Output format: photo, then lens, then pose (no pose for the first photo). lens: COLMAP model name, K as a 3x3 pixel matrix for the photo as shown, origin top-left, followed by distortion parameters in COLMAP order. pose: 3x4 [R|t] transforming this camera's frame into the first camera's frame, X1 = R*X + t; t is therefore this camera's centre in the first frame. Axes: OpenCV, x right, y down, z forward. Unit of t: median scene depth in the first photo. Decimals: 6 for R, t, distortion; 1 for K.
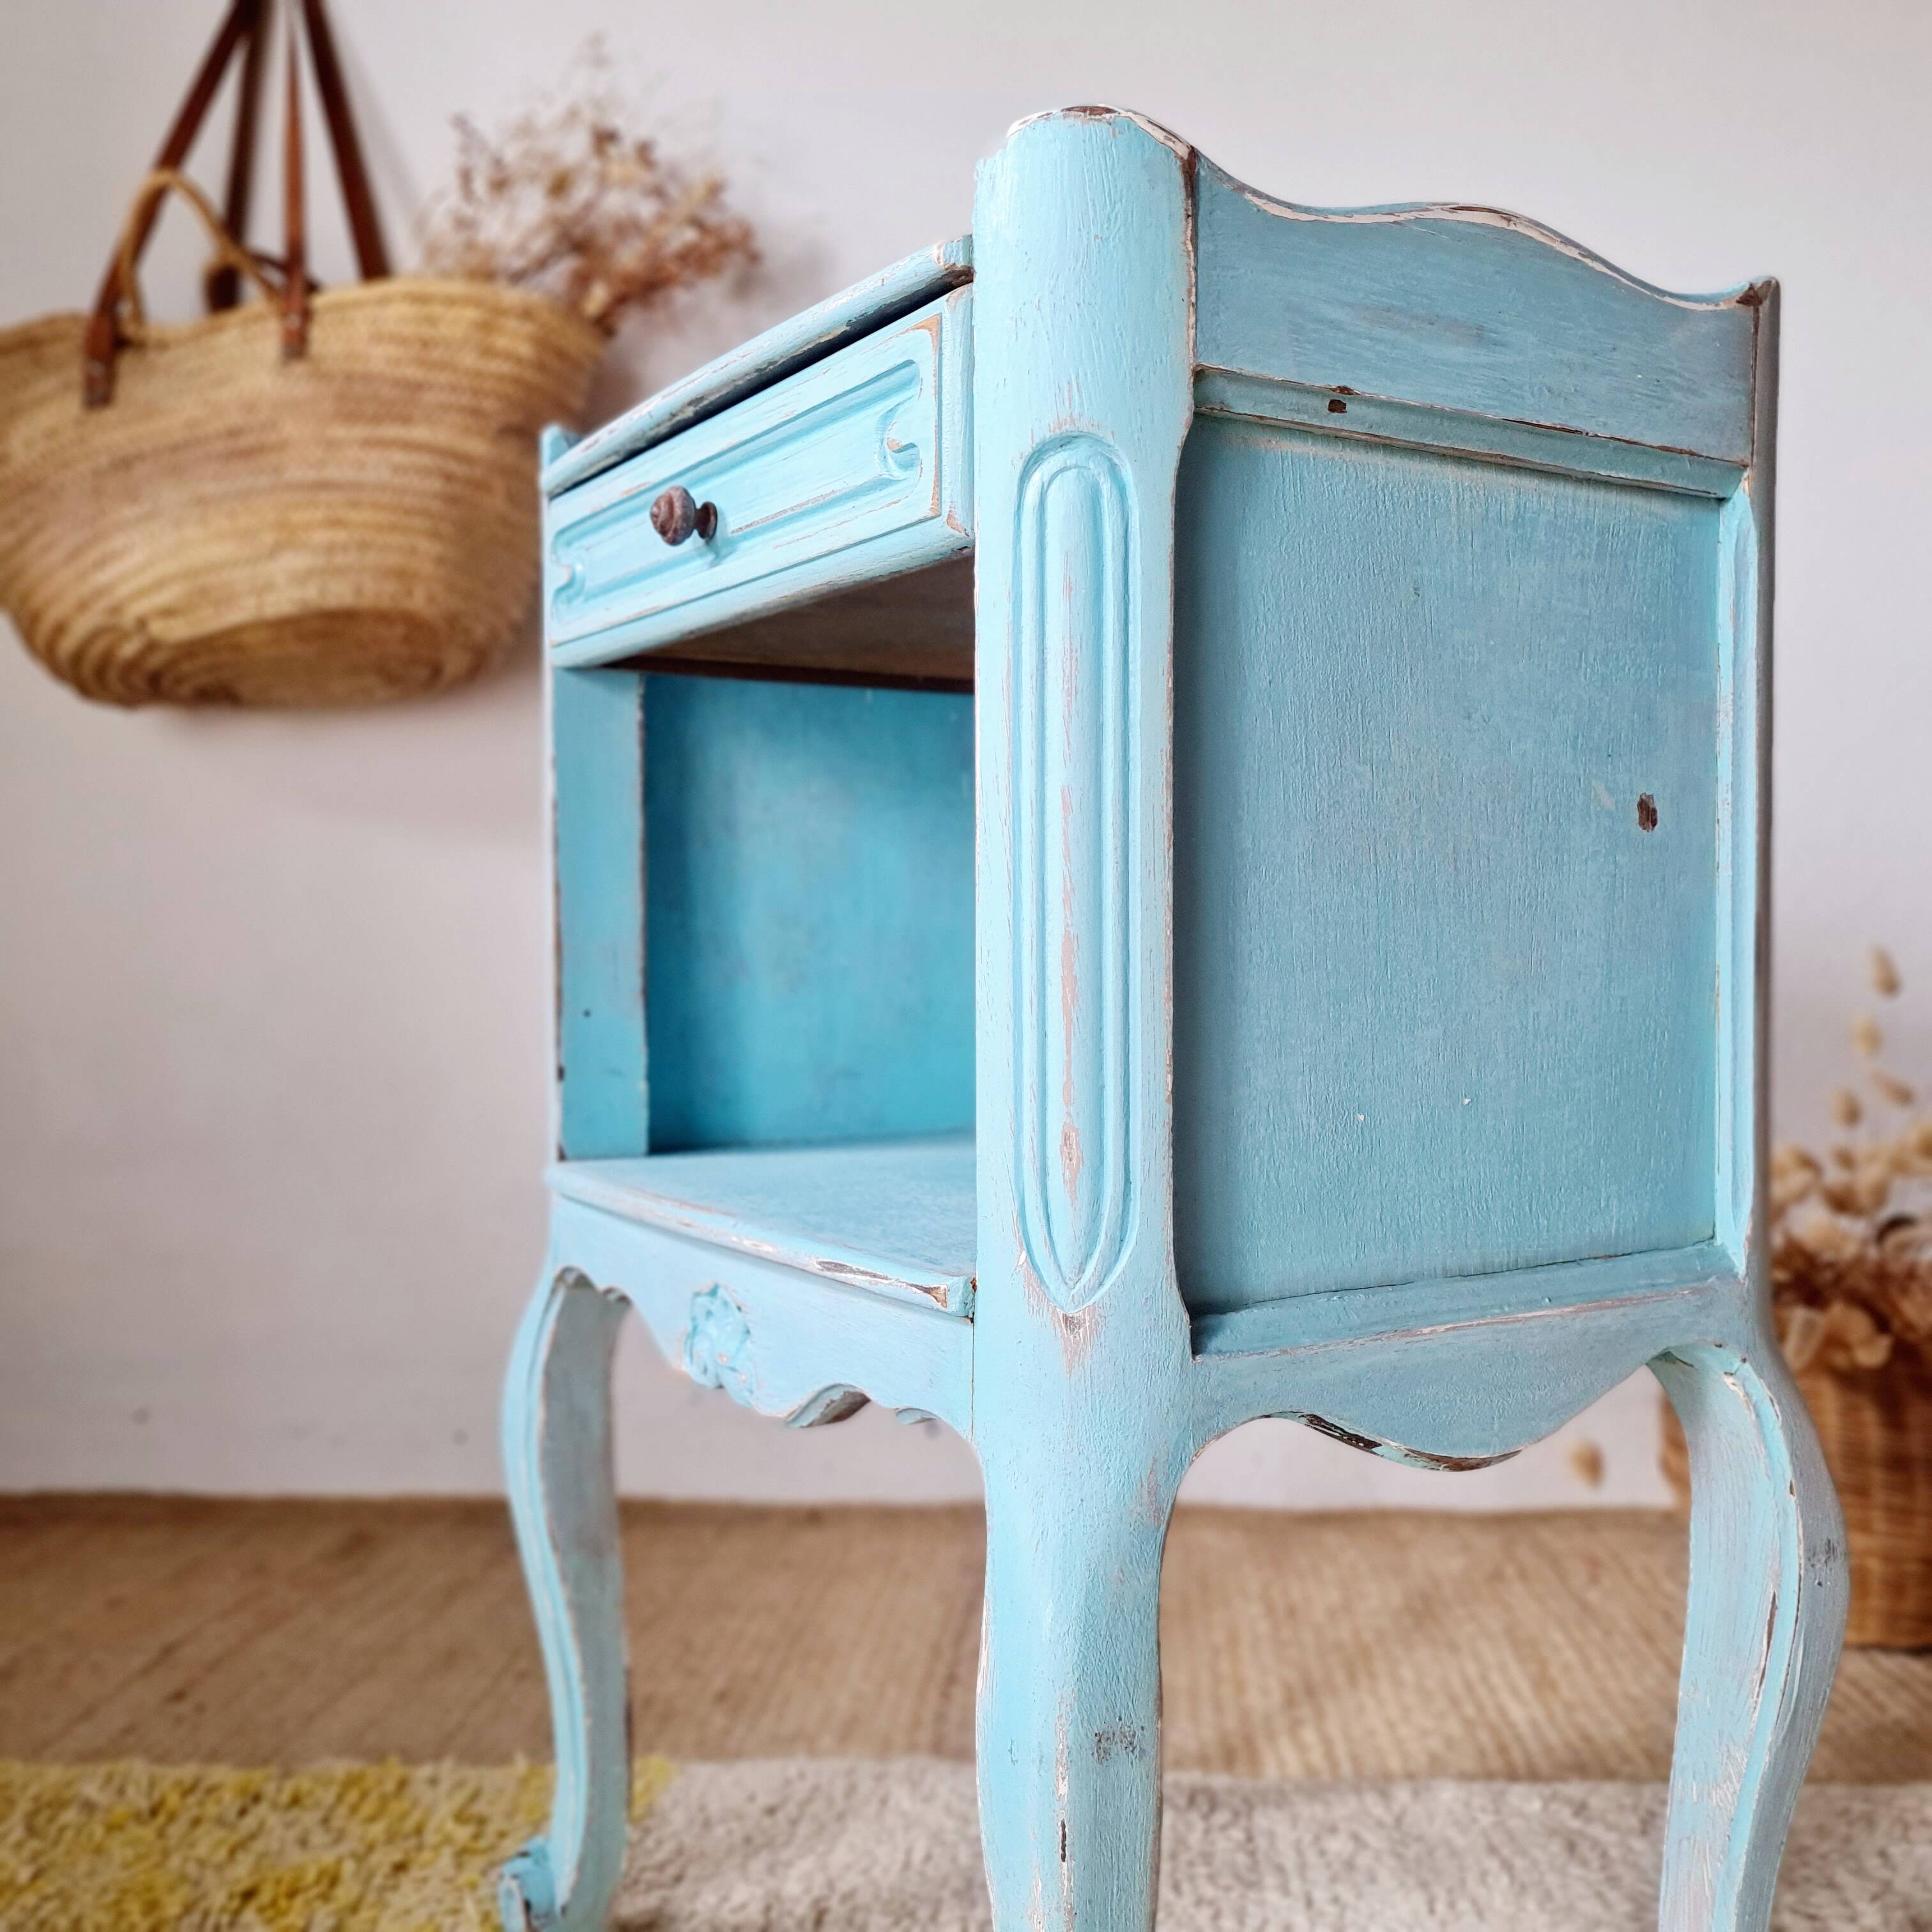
lens RADIAL K [[2103.3, 0, 966.9], [0, 2103.3, 955.6], [0, 0, 1]] dist [0.026541, 0.000000]
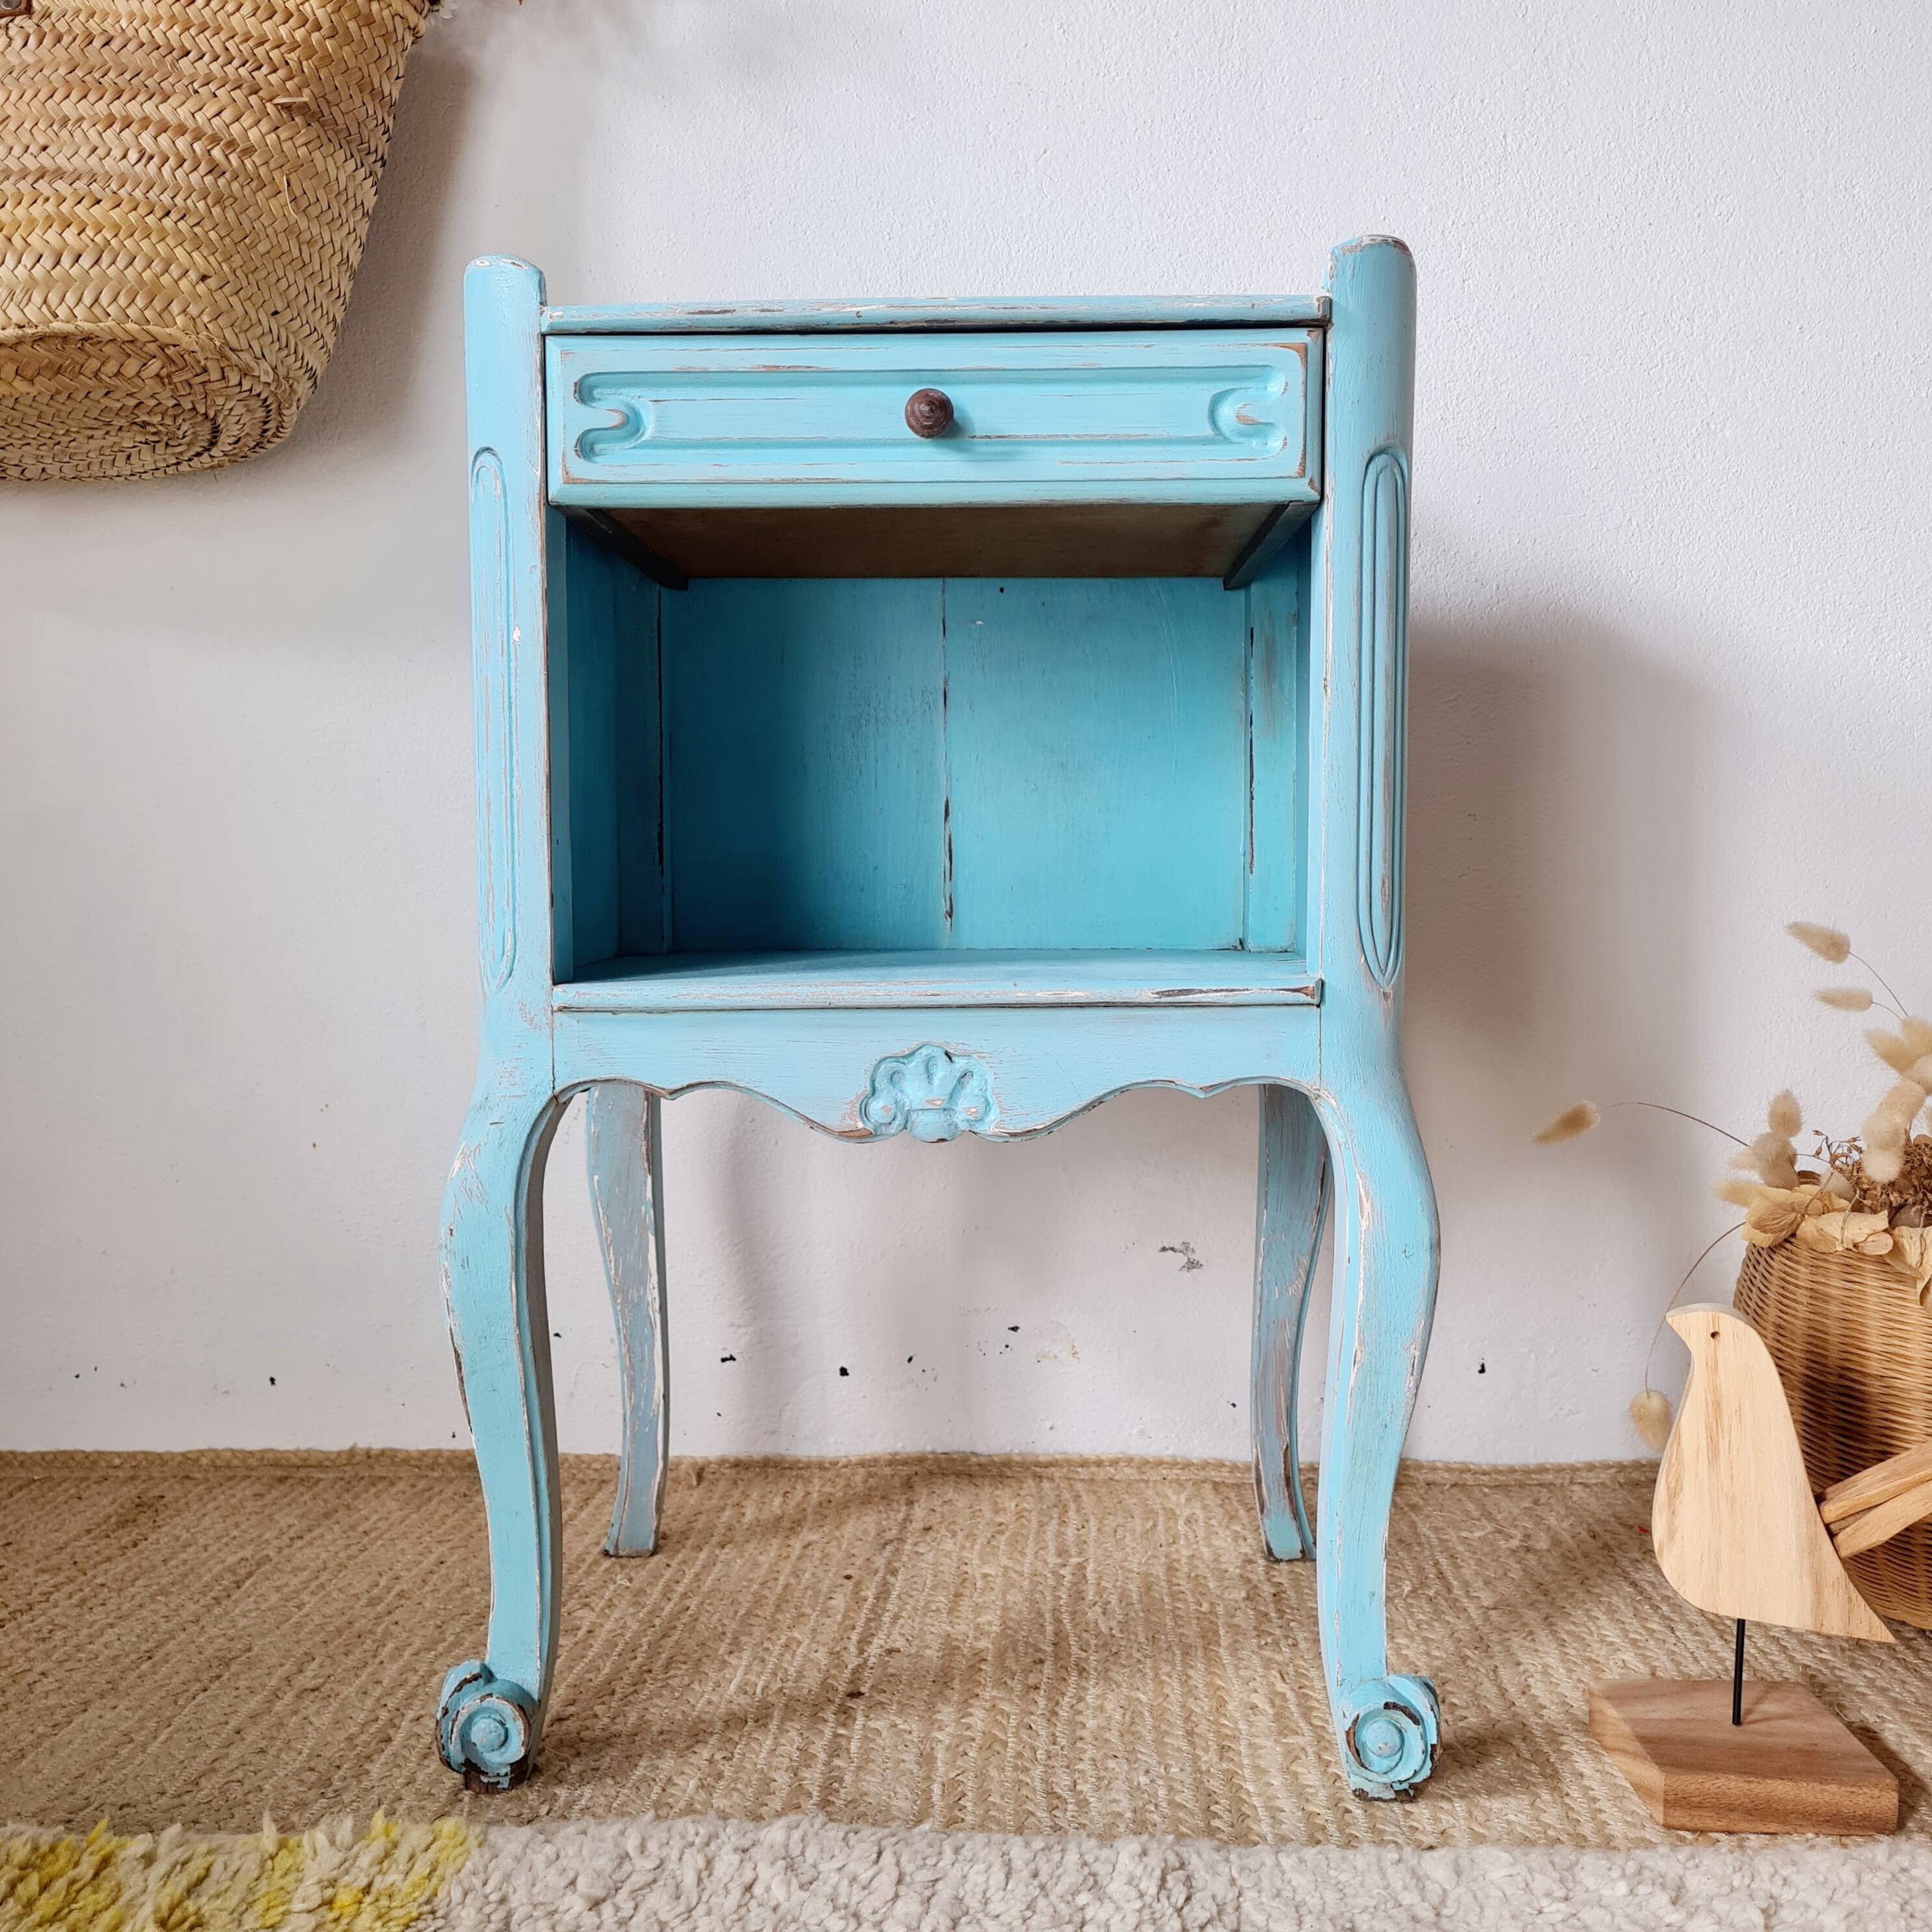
lens RADIAL K [[2103.3, 0, 963.7], [0, 2103.3, 994.5], [0, 0, 1]] dist [0.026541, 0.000000]
pose [[0.999798, 0.001389, 0.020029, 0.020960], [-0.002652, 0.997997, 0.063210, 0.037525], [-0.019901, -0.063250, 0.997799, 0.269196]]
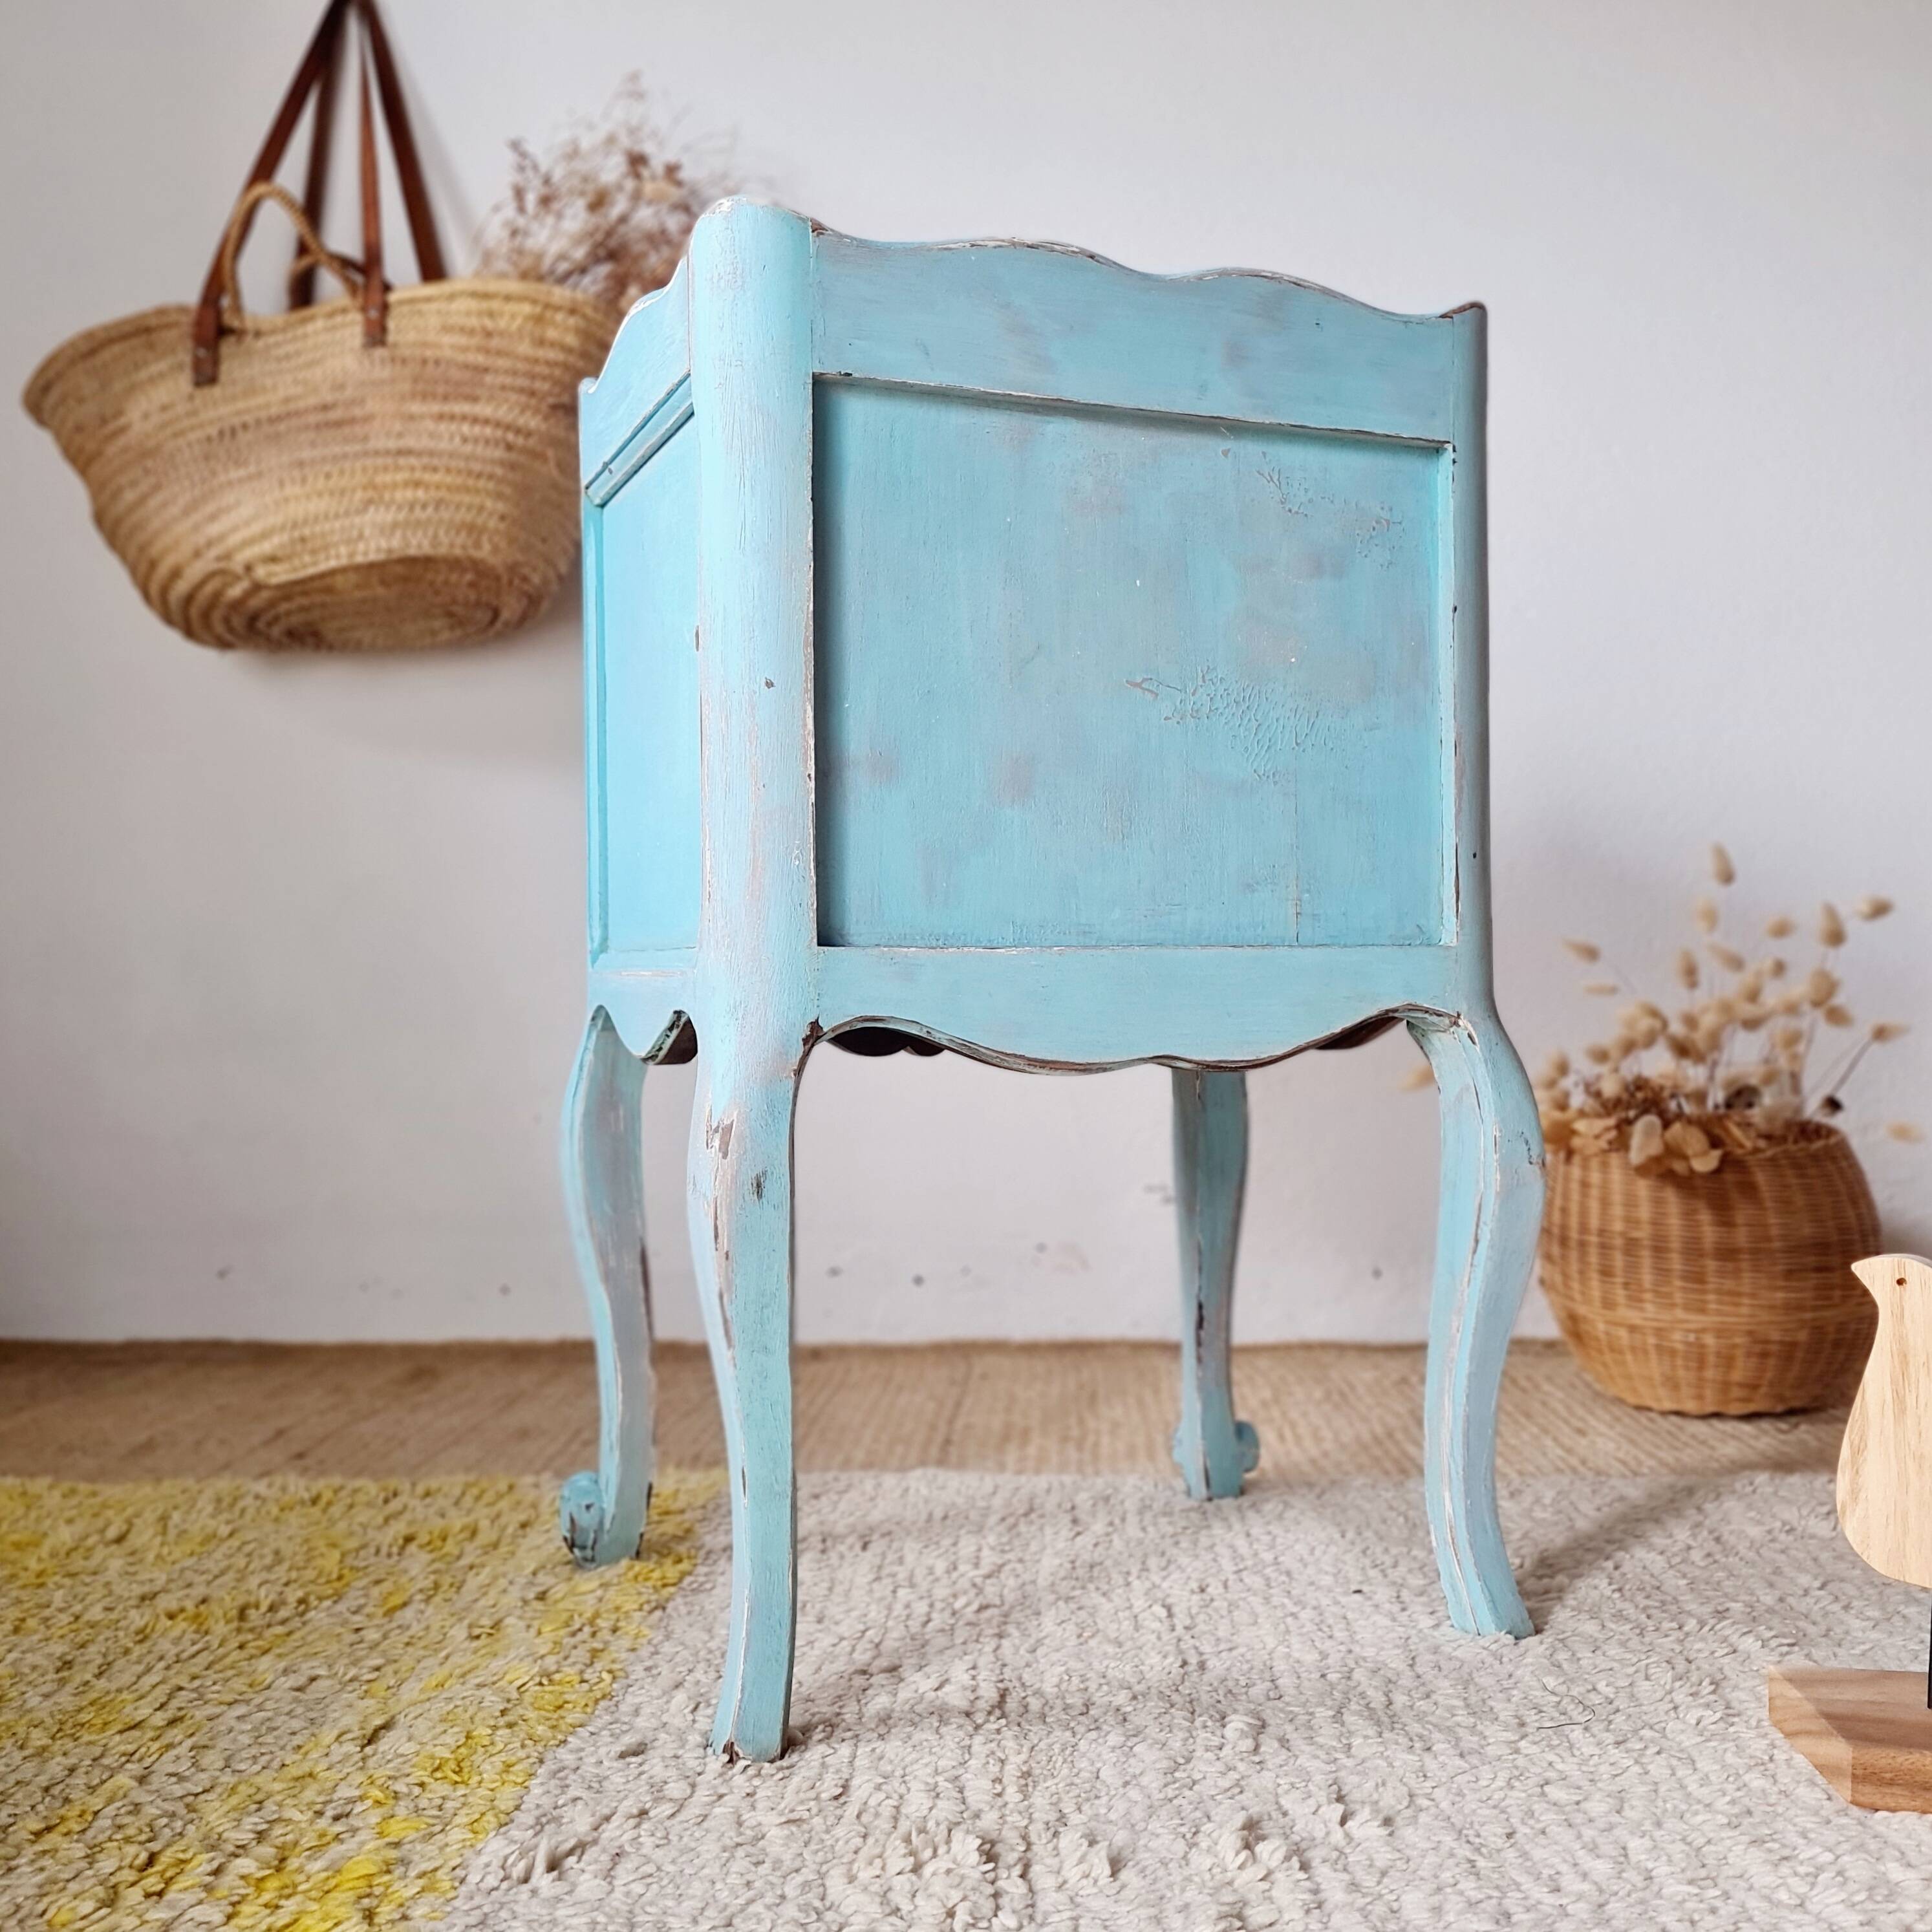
lens RADIAL K [[2103.3, 0, 955.8], [0, 2103.3, 962.3], [0, 0, 1]] dist [0.026541, 0.000000]
pose [[0.999577, -0.001284, 0.029040, -0.044723], [0.001741, 0.999875, -0.015698, 0.107883], [-0.029016, 0.015742, 0.999455, -0.238239]]
